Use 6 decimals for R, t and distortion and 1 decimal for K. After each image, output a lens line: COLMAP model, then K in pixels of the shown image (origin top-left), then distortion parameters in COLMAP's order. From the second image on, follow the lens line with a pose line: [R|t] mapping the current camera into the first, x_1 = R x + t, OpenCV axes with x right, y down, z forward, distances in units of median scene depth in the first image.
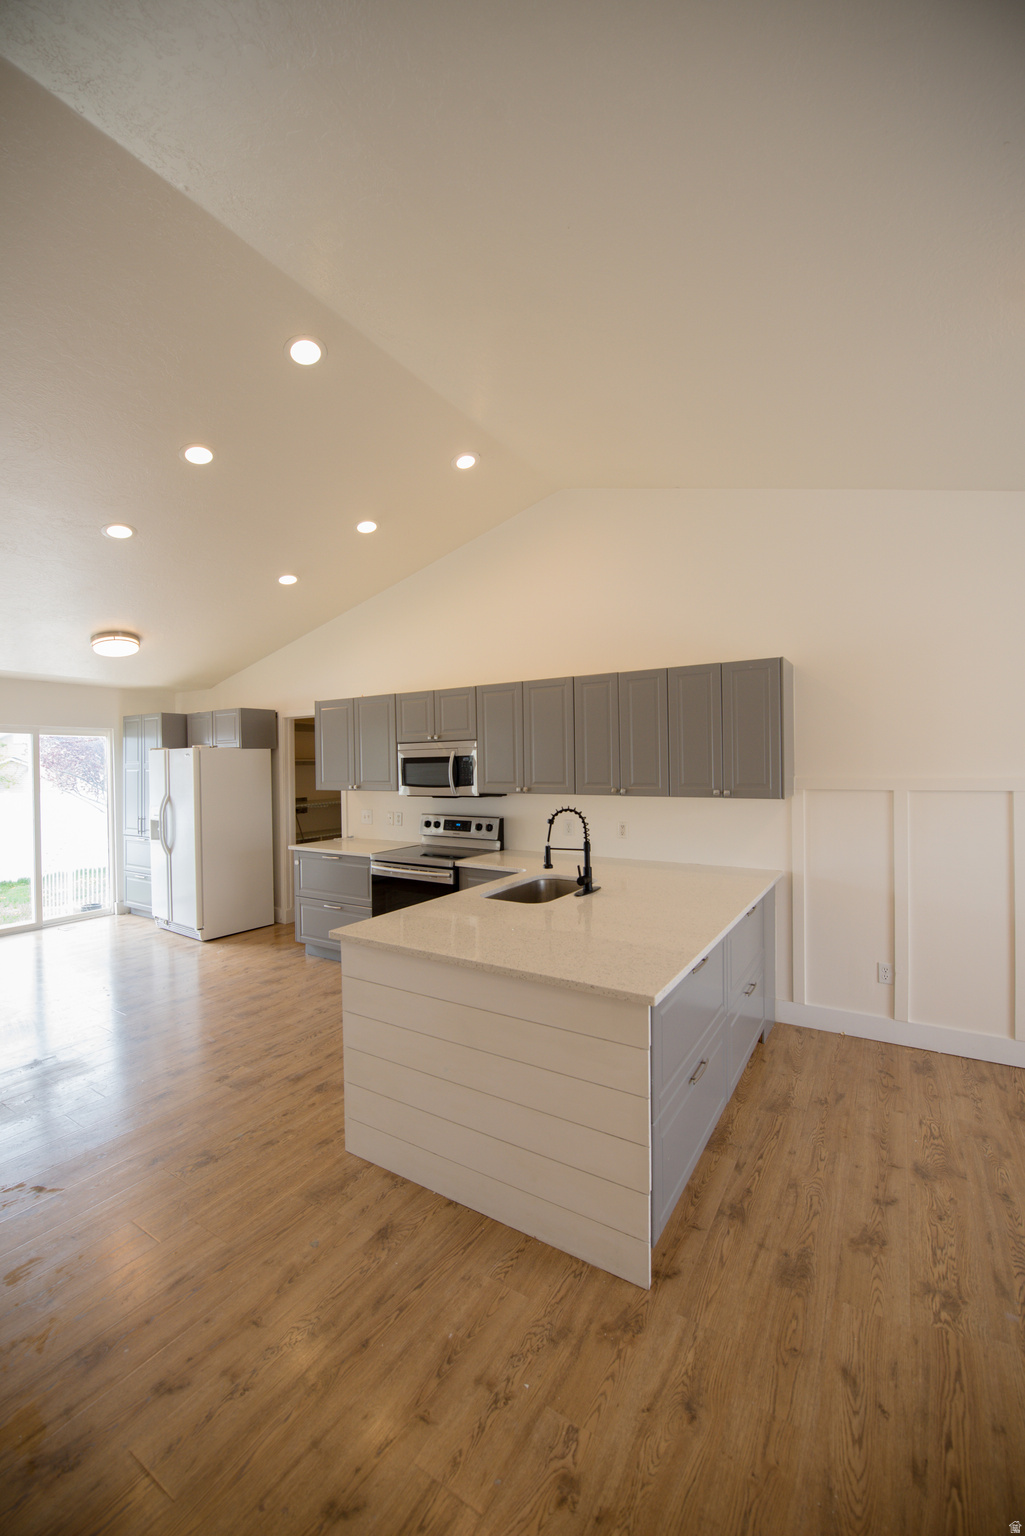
lens RADIAL K [[610.7, 0, 507.8], [0, 610.7, 770.4], [0, 0, 1]] dist [-0.013199, -0.003878]
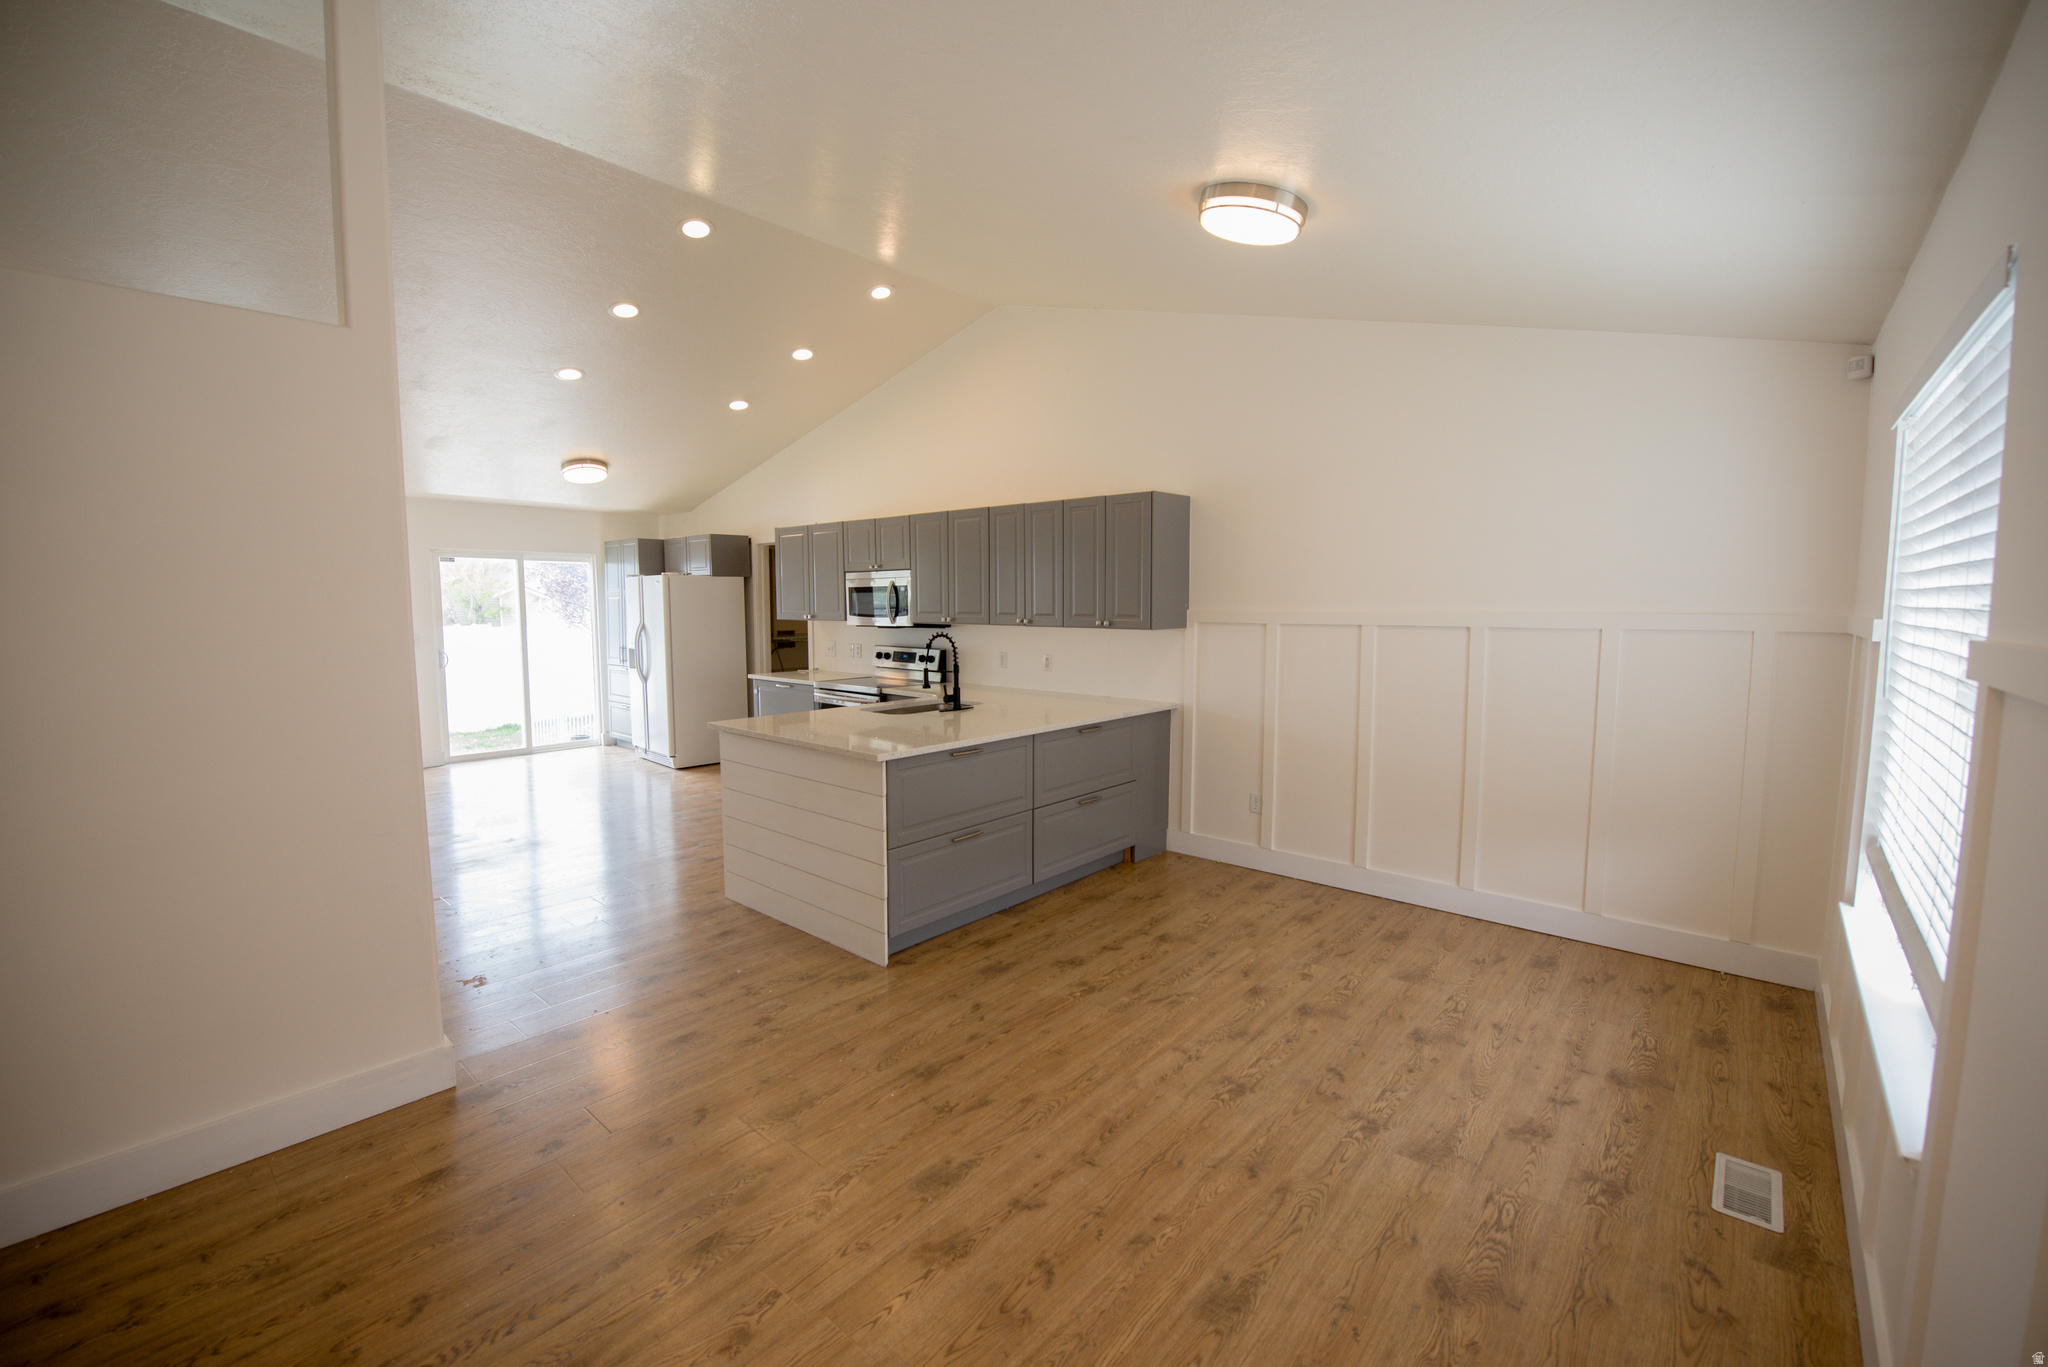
lens RADIAL K [[842.2, 0, 1022.2], [0, 842.2, 680.8], [0, 0, 1]] dist [-0.012896, -0.003638]
pose [[0.988227, 0.027654, -0.150472, 0.440024], [-0.014870, 0.996233, 0.085432, 0.013914], [0.152267, -0.082188, 0.984916, -0.439053]]
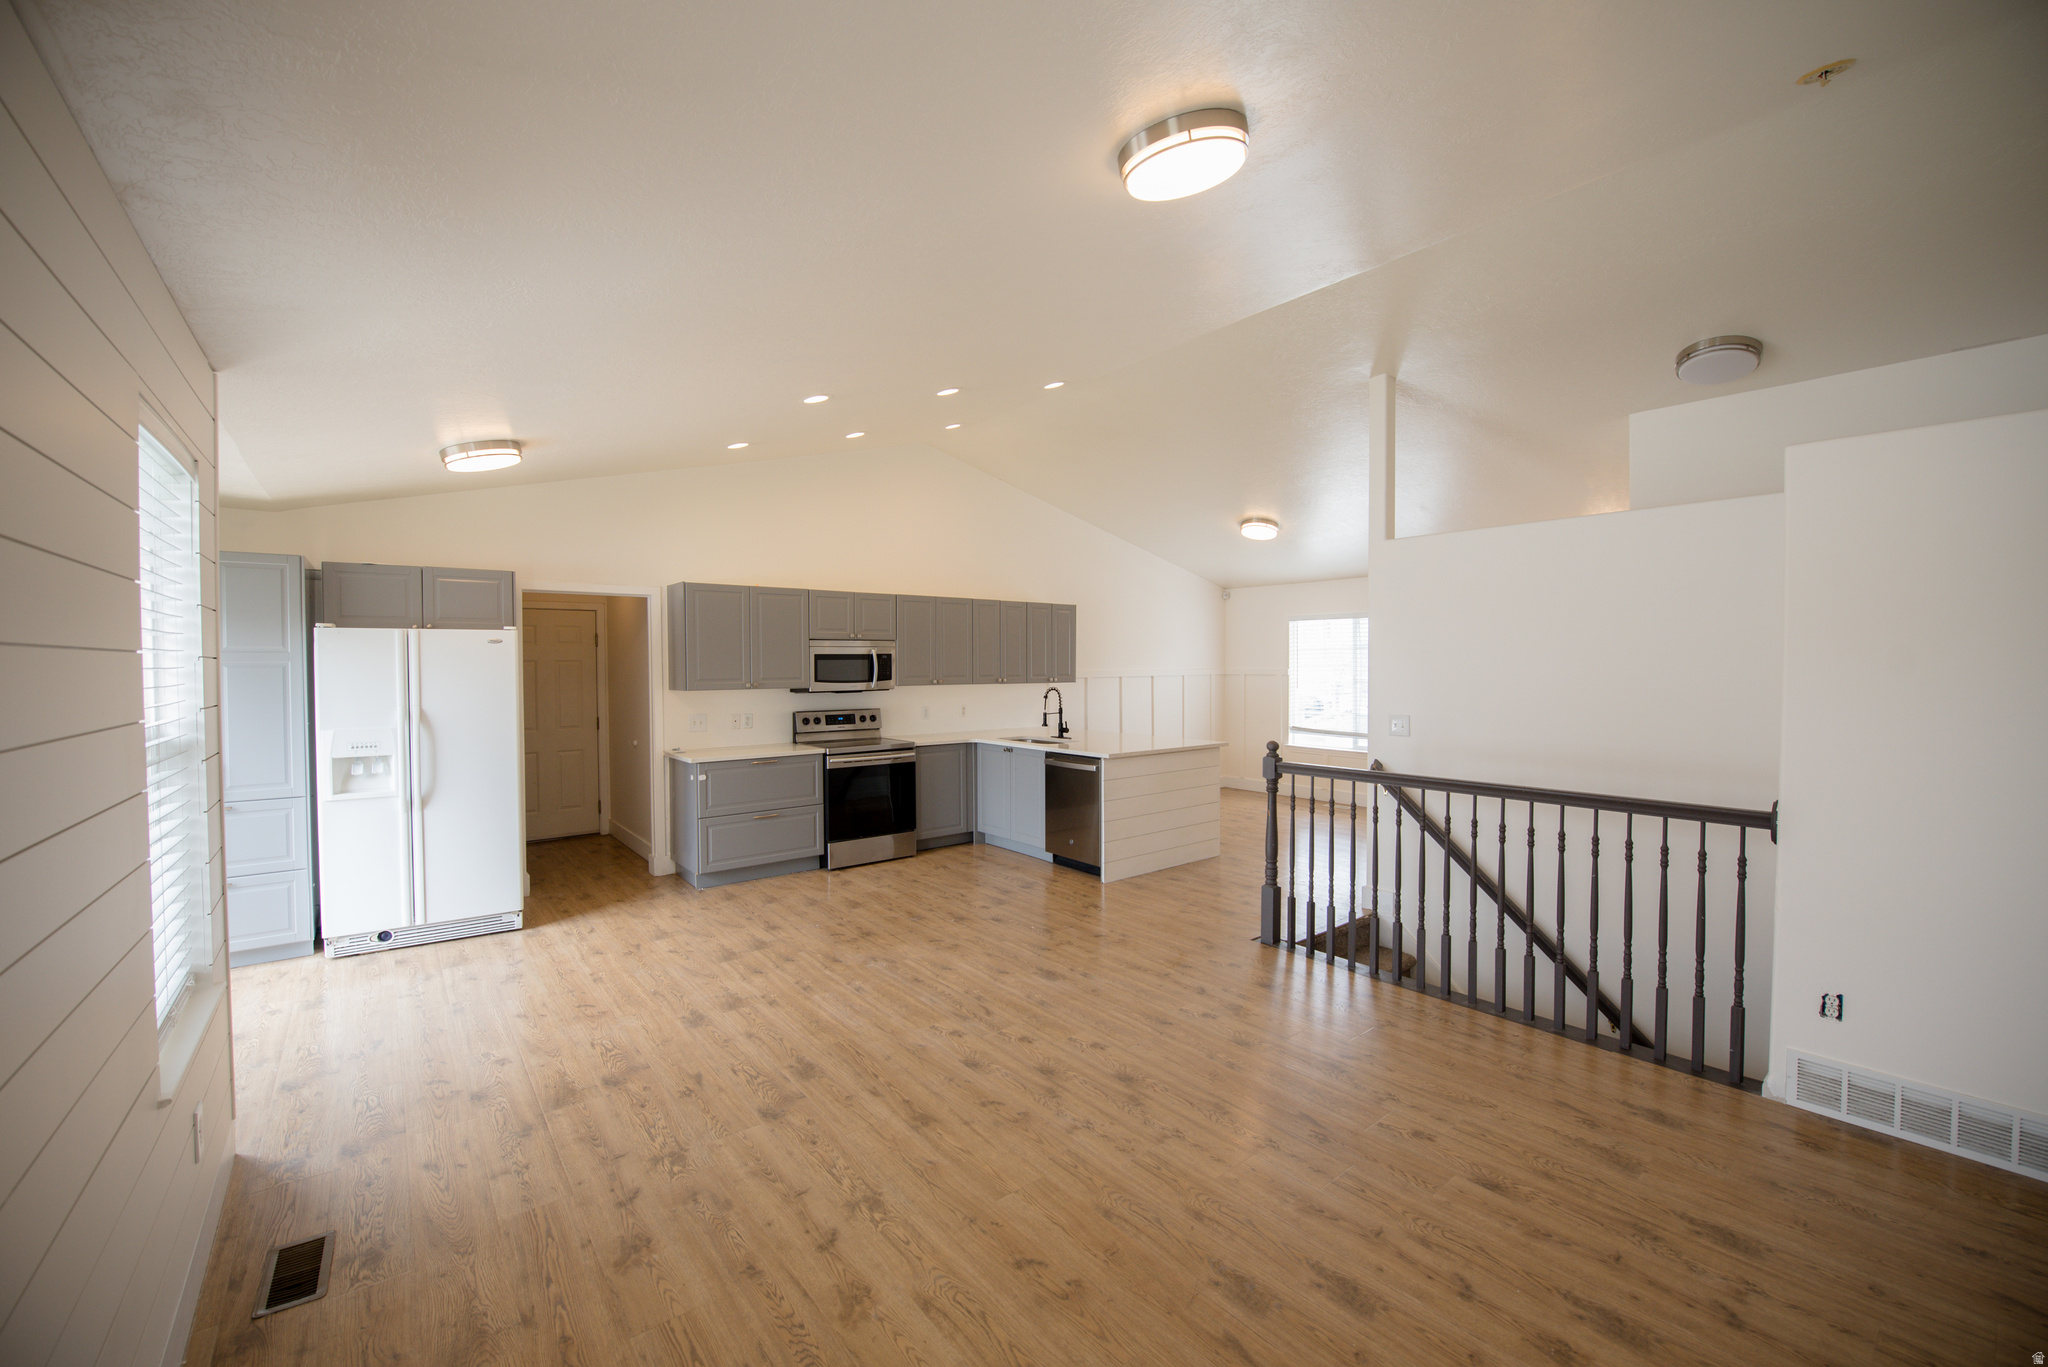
lens RADIAL K [[809.9, 0, 1021.5], [0, 809.9, 680.7], [0, 0, 1]] dist [-0.013771, -0.003452]
pose [[0.328823, -0.005674, 0.944375, -1.859459], [0.012640, 0.999919, 0.001606, 0.035179], [-0.944307, 0.011408, 0.328868, 0.342383]]
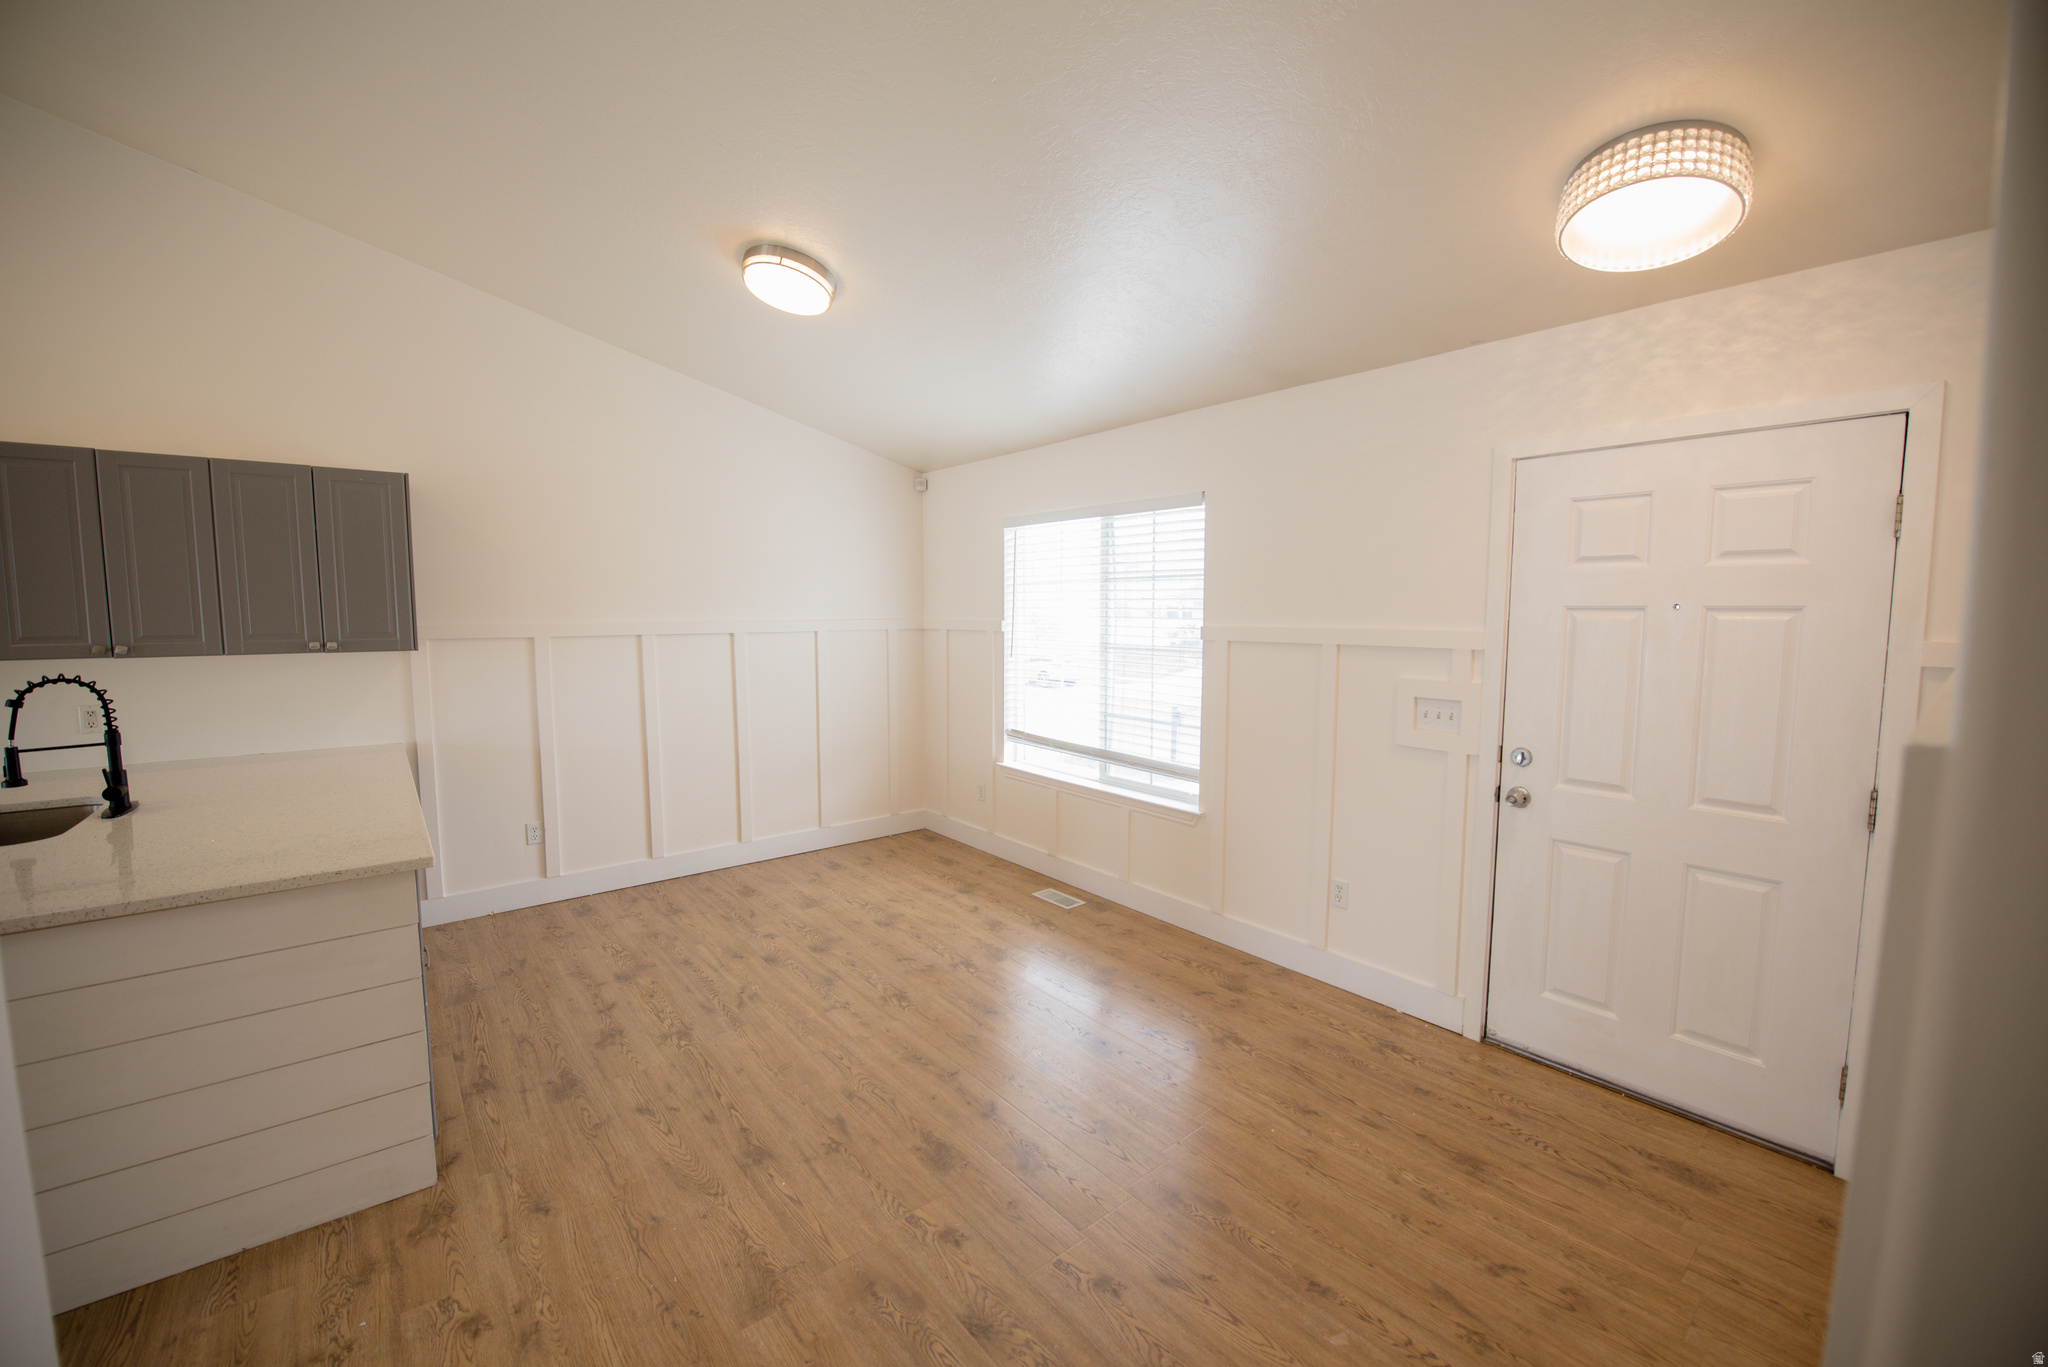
lens RADIAL K [[814.3, 0, 1023.1], [0, 814.3, 679.4], [0, 0, 1]] dist [-0.013199, -0.003878]
pose [[0.314875, -0.067197, 0.946751, -0.307632], [0.005448, 0.997602, 0.068994, 0.015306], [-0.949117, -0.016566, 0.314486, -0.106839]]
